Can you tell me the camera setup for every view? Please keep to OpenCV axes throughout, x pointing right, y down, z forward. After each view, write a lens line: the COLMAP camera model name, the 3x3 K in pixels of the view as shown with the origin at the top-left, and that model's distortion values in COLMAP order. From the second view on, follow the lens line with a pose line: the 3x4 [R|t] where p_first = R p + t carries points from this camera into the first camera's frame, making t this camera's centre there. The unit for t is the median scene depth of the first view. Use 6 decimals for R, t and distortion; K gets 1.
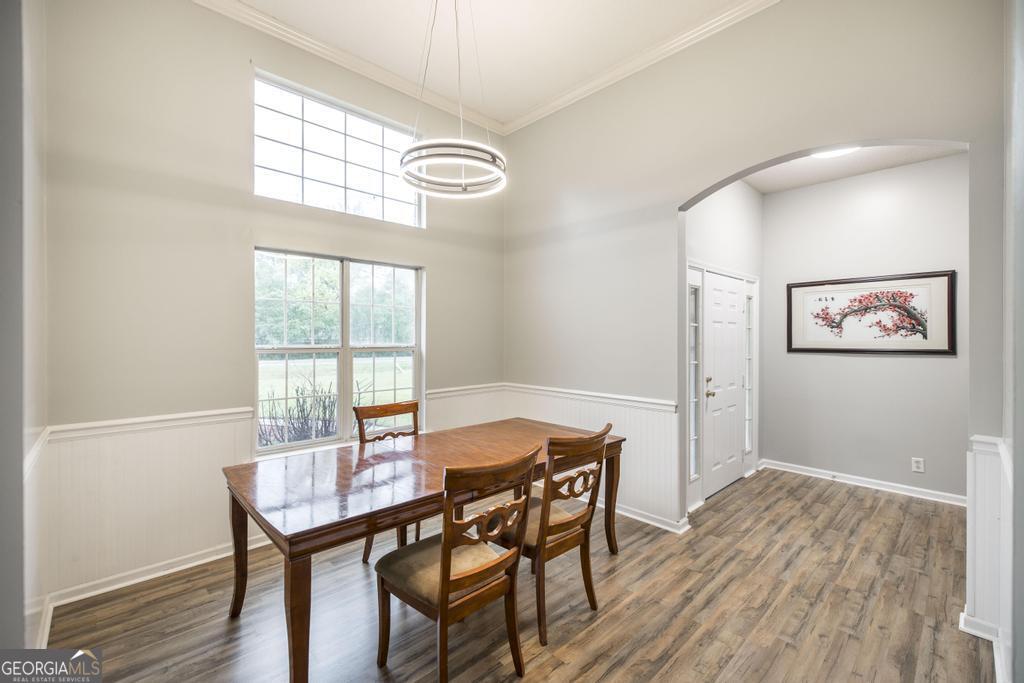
lens RADIAL K [[436.5, 0, 512.8], [0, 436.5, 341.8], [0, 0, 1]] dist [0.008306, -0.000273]
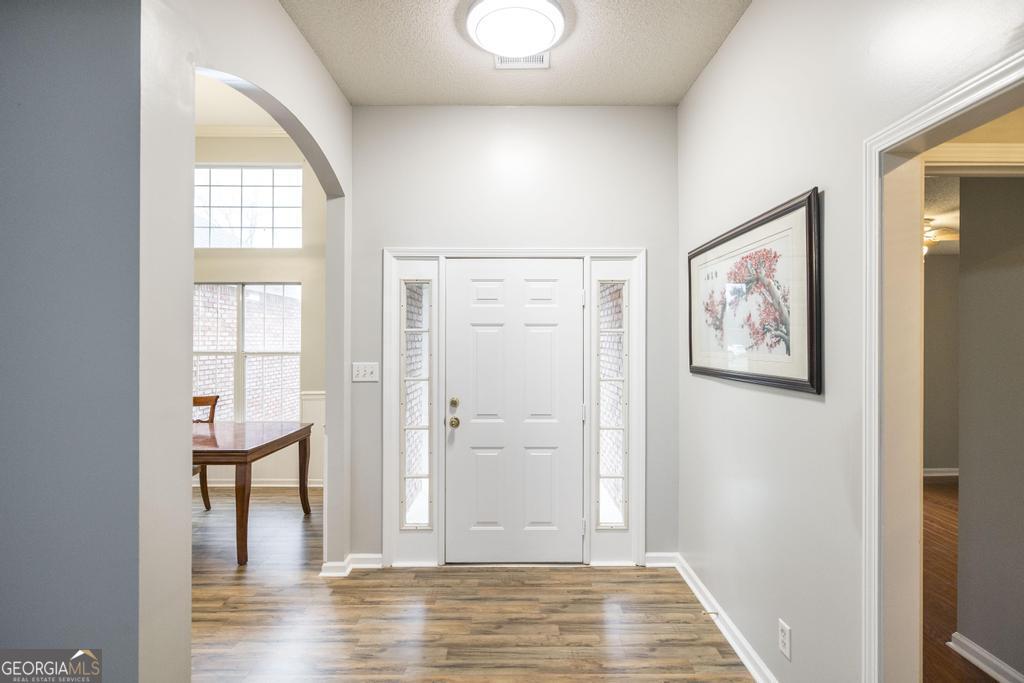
lens RADIAL K [[493.6, 0, 513.2], [0, 493.6, 337.9], [0, 0, 1]] dist [-0.000529, 0.000046]
pose [[0.724412, -0.001937, -0.689365, 1.115880], [-0.006811, 0.999927, -0.009966, -0.016146], [0.689334, 0.011915, 0.724346, 0.469180]]
